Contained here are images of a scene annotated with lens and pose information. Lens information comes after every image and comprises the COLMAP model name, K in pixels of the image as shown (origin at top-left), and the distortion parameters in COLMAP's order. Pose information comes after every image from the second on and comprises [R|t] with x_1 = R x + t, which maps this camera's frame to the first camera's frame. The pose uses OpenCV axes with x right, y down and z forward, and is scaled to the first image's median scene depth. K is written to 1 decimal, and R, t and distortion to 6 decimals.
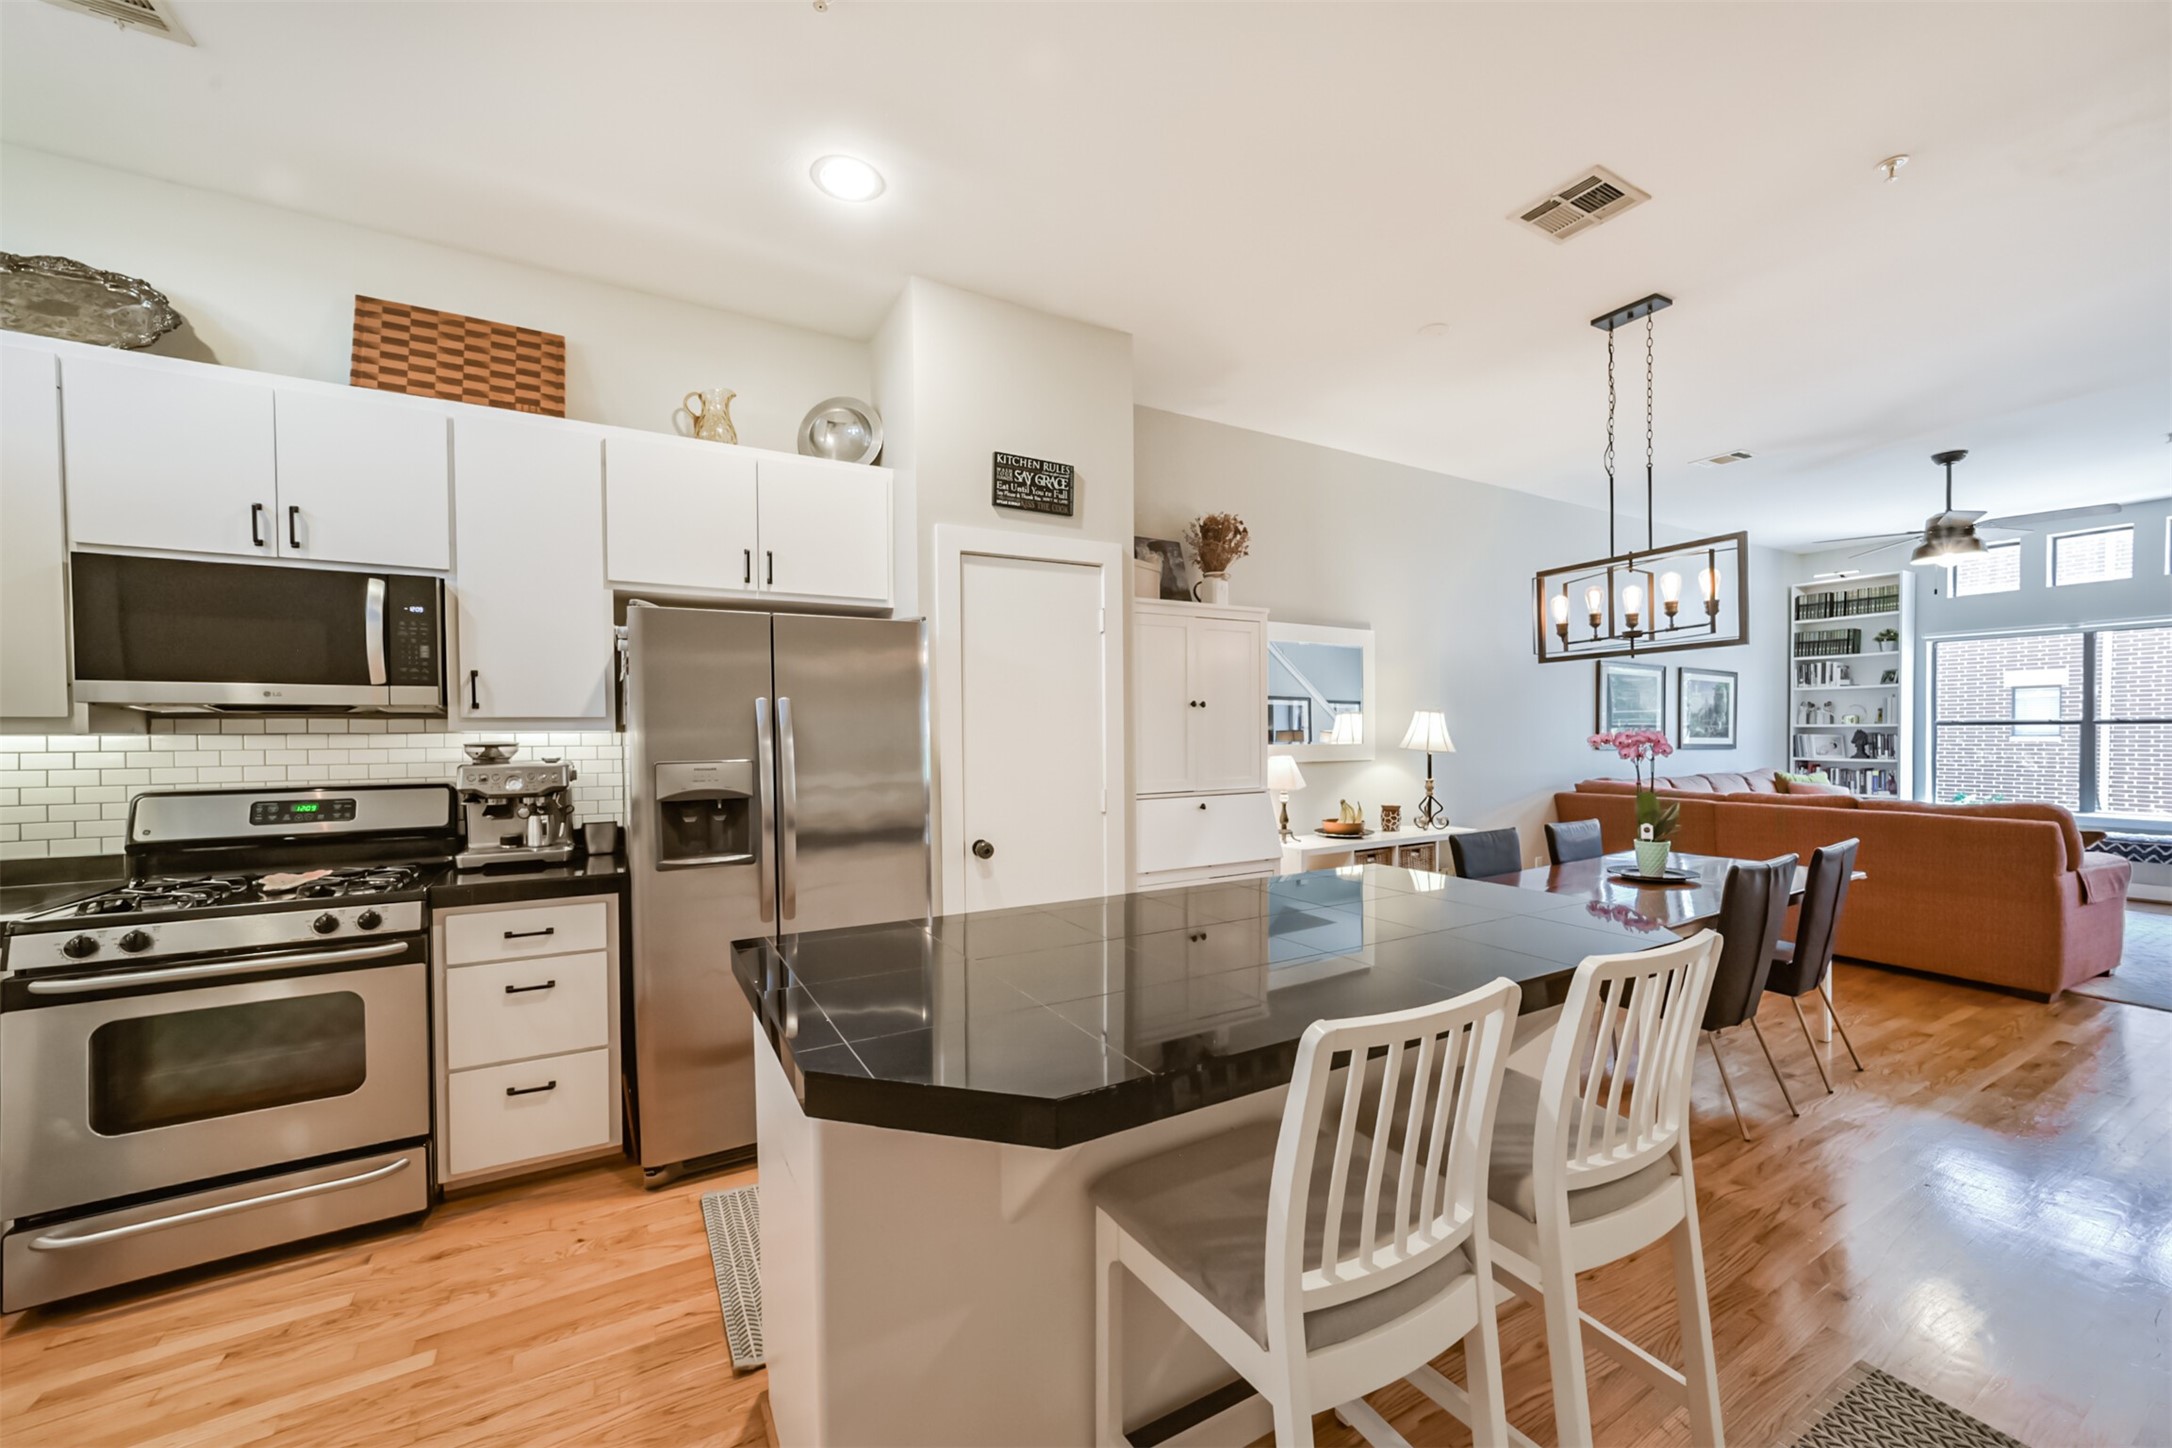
lens RADIAL K [[846.5, 0, 1082.2], [0, 846.5, 747.1], [0, 0, 1]] dist [-0.013766, 0.007084]
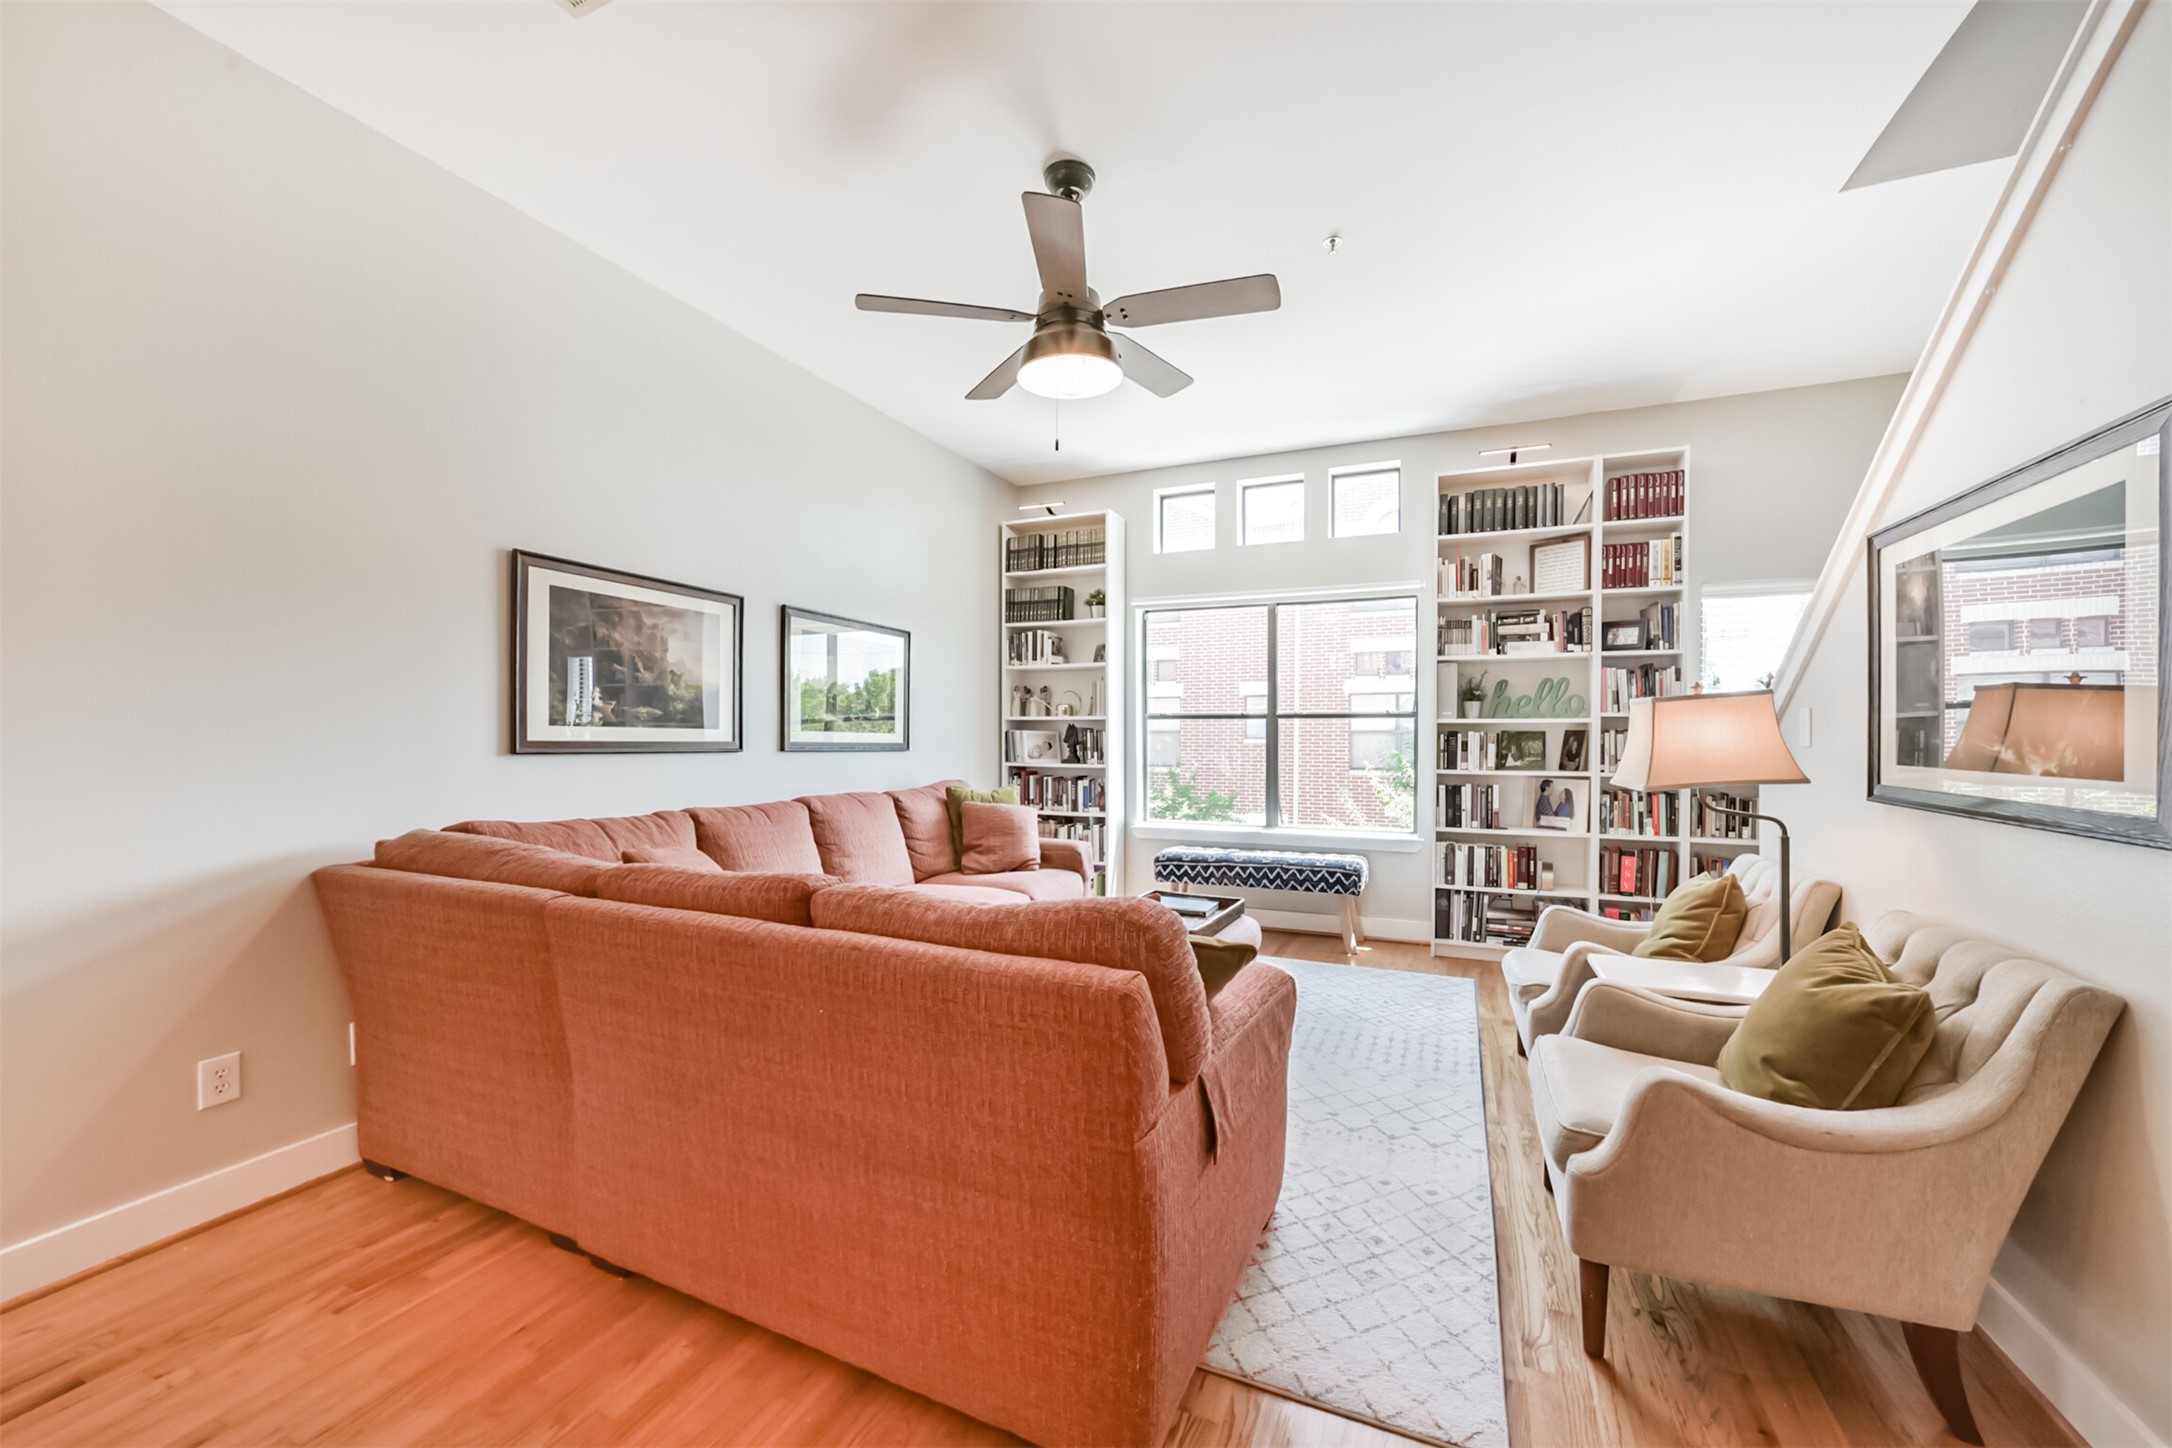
lens RADIAL K [[846.5, 0, 1100.6], [0, 846.5, 743.3], [0, 0, 1]] dist [-0.013766, 0.007084]
pose [[0.797823, 0.001239, 0.602891, 0.926968], [0.003486, 0.999972, -0.006668, 0.002170], [-0.602882, 0.007422, 0.797796, 0.731864]]
